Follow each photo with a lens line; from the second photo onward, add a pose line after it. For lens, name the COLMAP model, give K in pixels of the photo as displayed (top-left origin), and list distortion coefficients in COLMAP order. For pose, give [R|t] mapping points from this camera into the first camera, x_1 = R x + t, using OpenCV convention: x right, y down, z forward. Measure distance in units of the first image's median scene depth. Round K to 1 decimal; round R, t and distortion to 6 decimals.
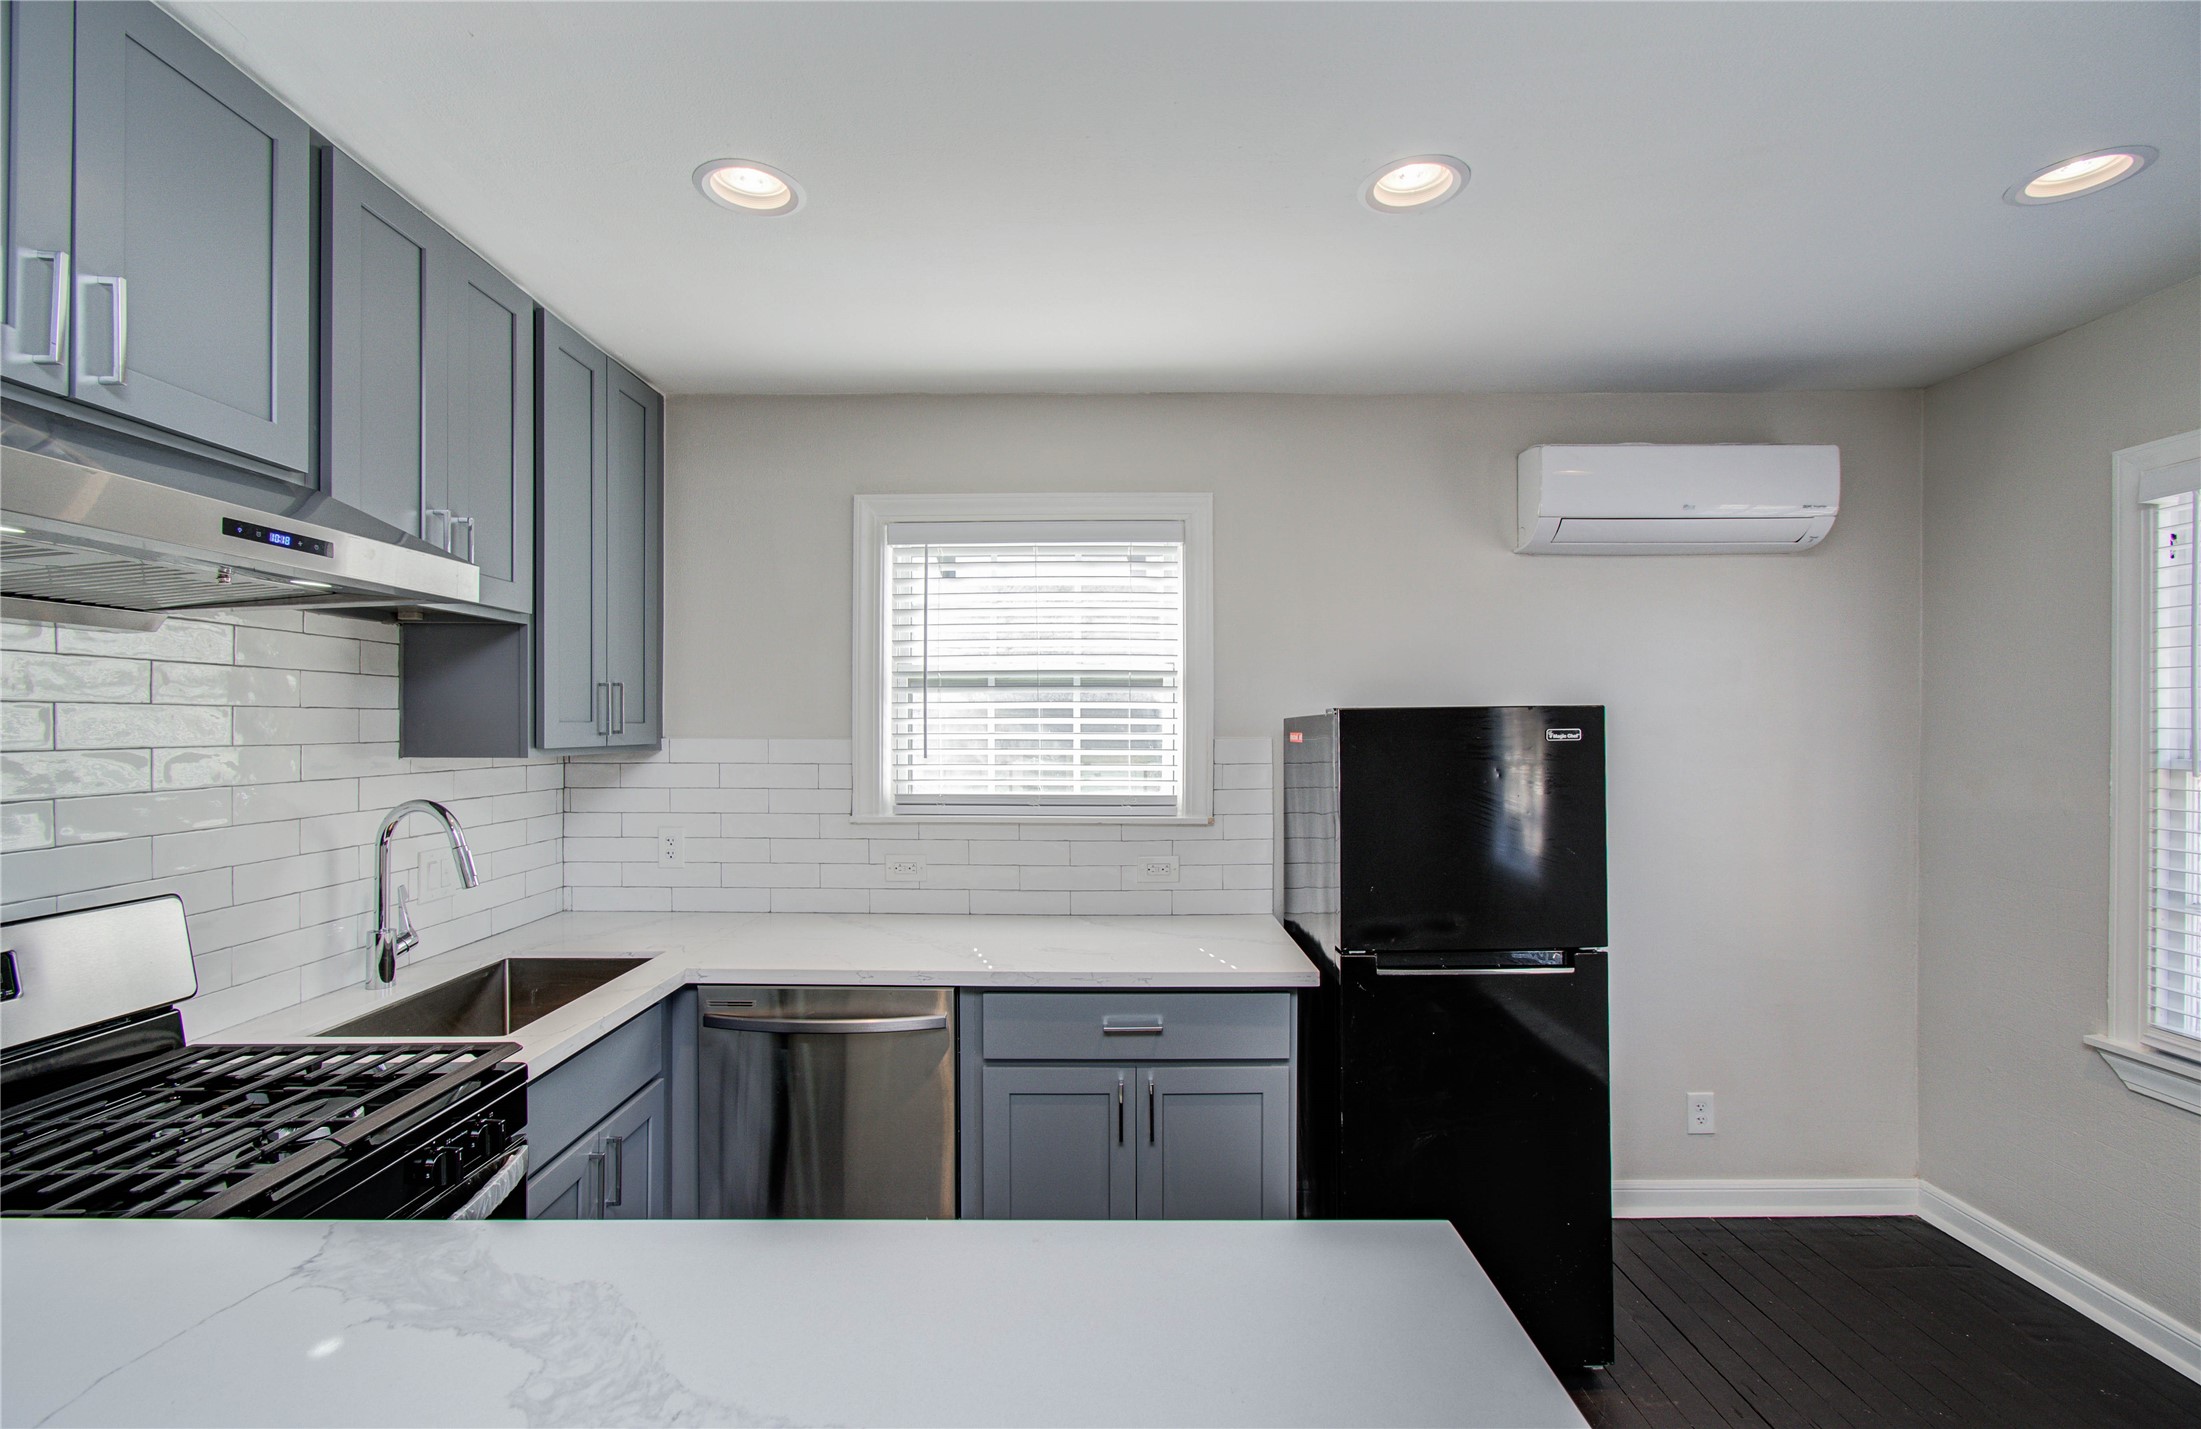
lens RADIAL K [[965.3, 0, 1106.8], [0, 965.3, 724.7], [0, 0, 1]] dist [-0.008289, 0.000354]
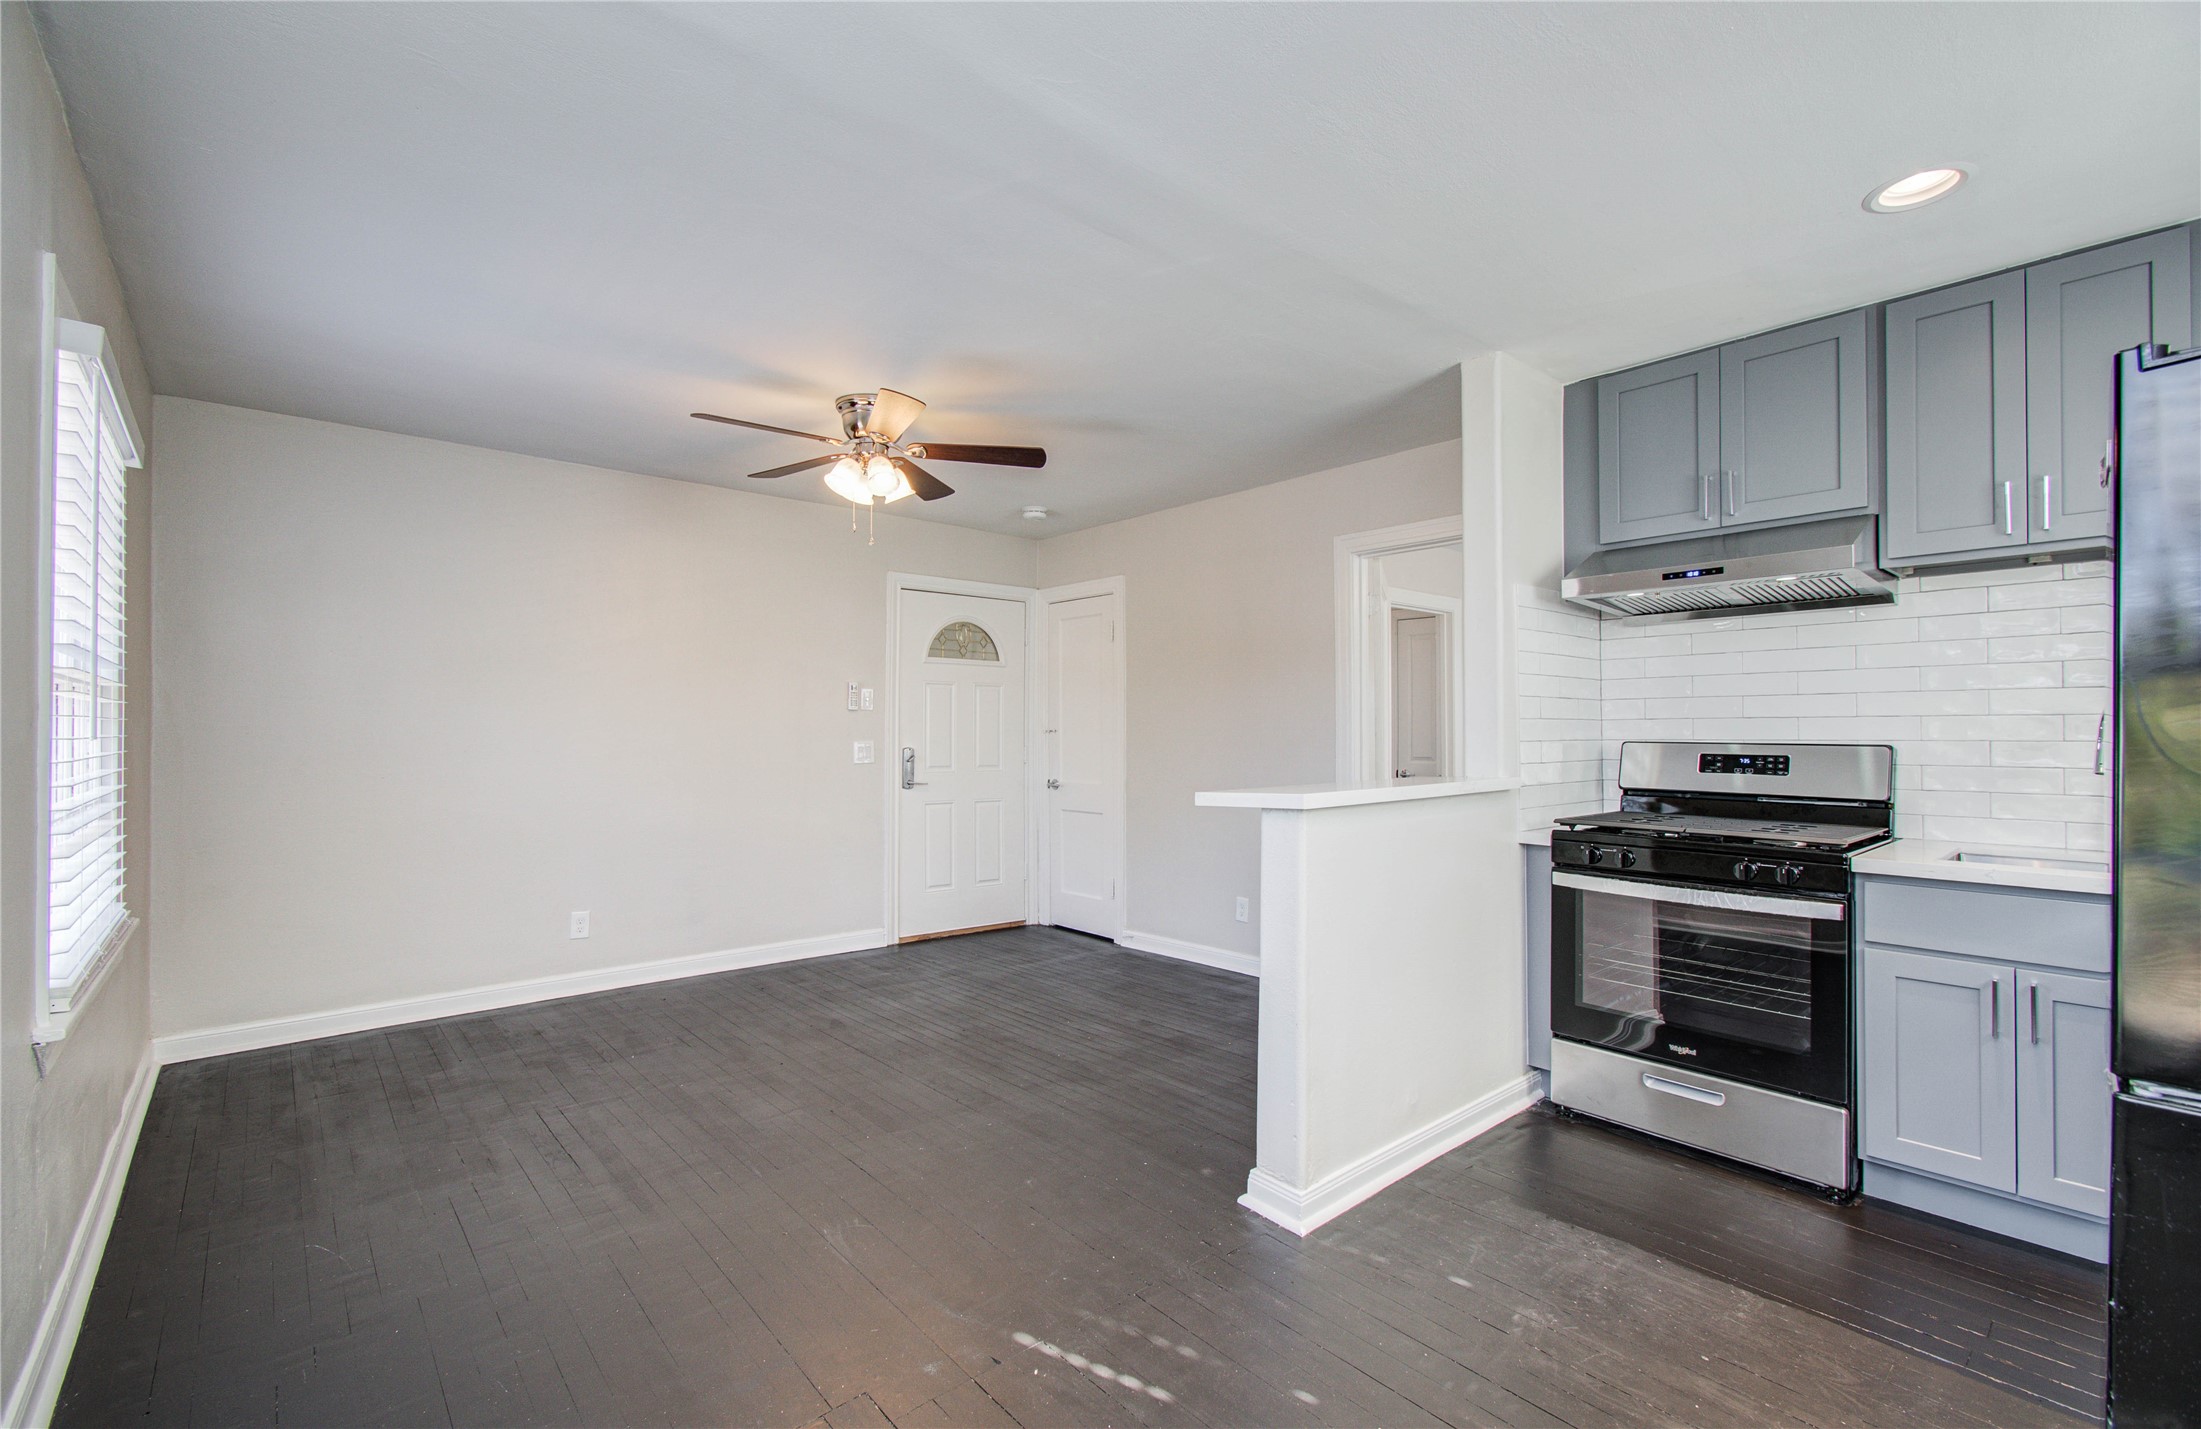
lens RADIAL K [[979.7, 0, 1095.4], [0, 979.7, 723.1], [0, 0, 1]] dist [0.028662, 0.000229]
pose [[-0.757578, -0.010741, -0.652657, 0.765888], [-0.002879, 0.999910, -0.013114, 0.088589], [0.652739, -0.008056, -0.757540, 0.798407]]
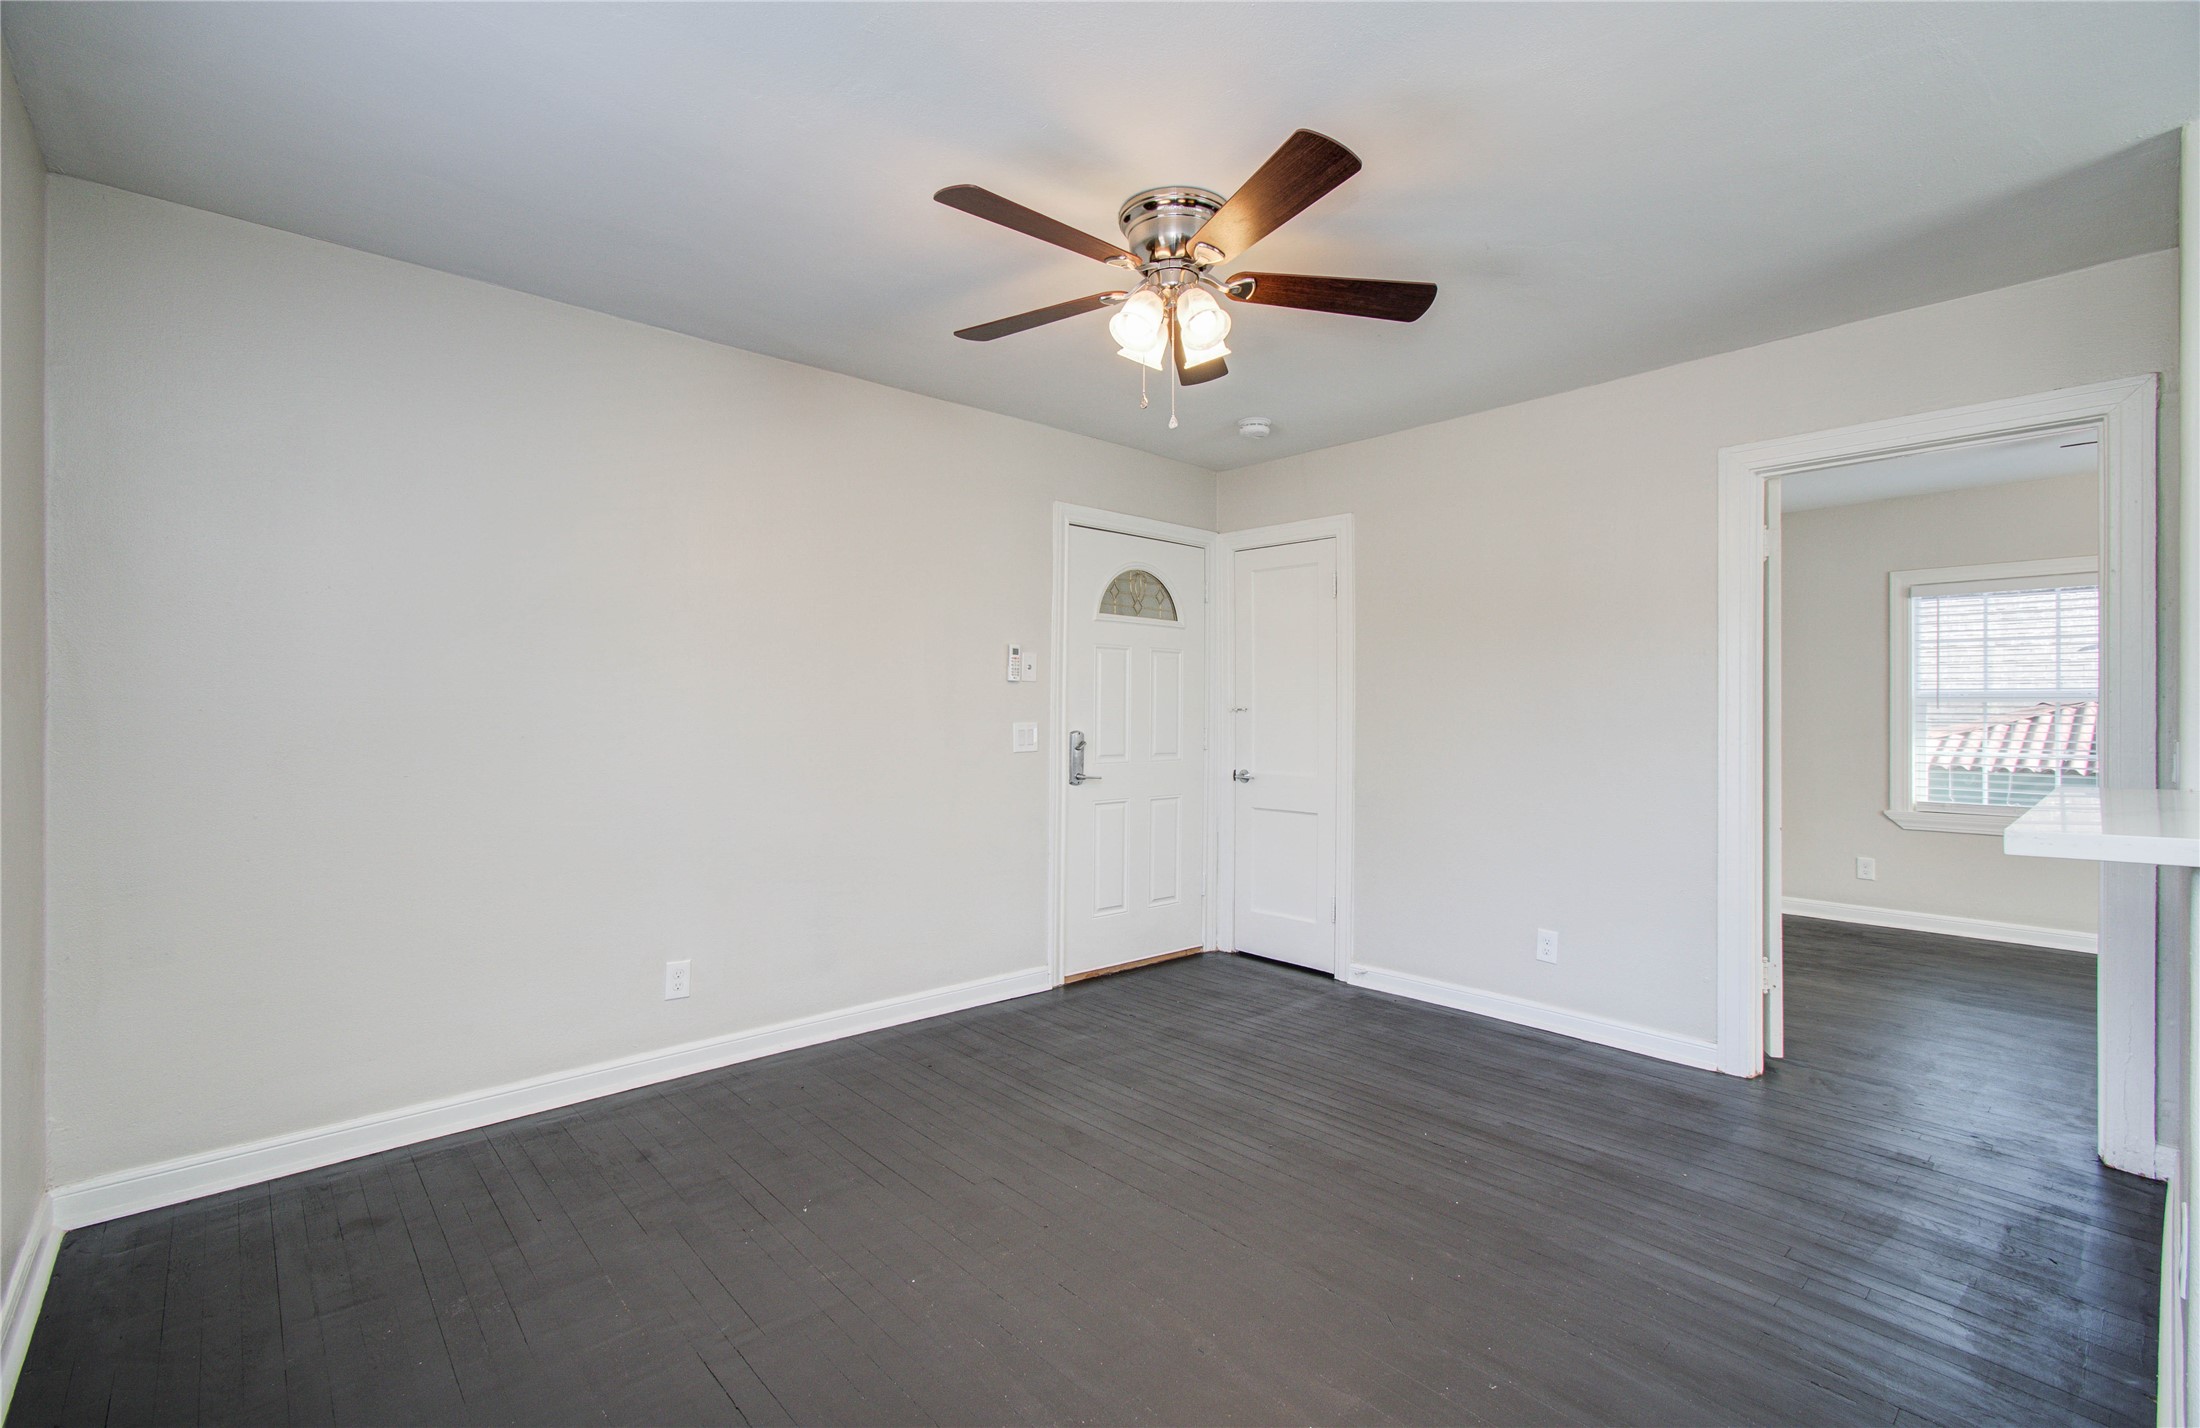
lens RADIAL K [[988.5, 0, 1125.5], [0, 988.5, 707.1], [0, 0, 1]] dist [0.013157, 0.000333]
pose [[-0.730314, -0.008131, -0.683063, 0.757985], [-0.006612, 0.999966, -0.004834, 0.083333], [0.683080, 0.000986, -0.730343, 0.233344]]
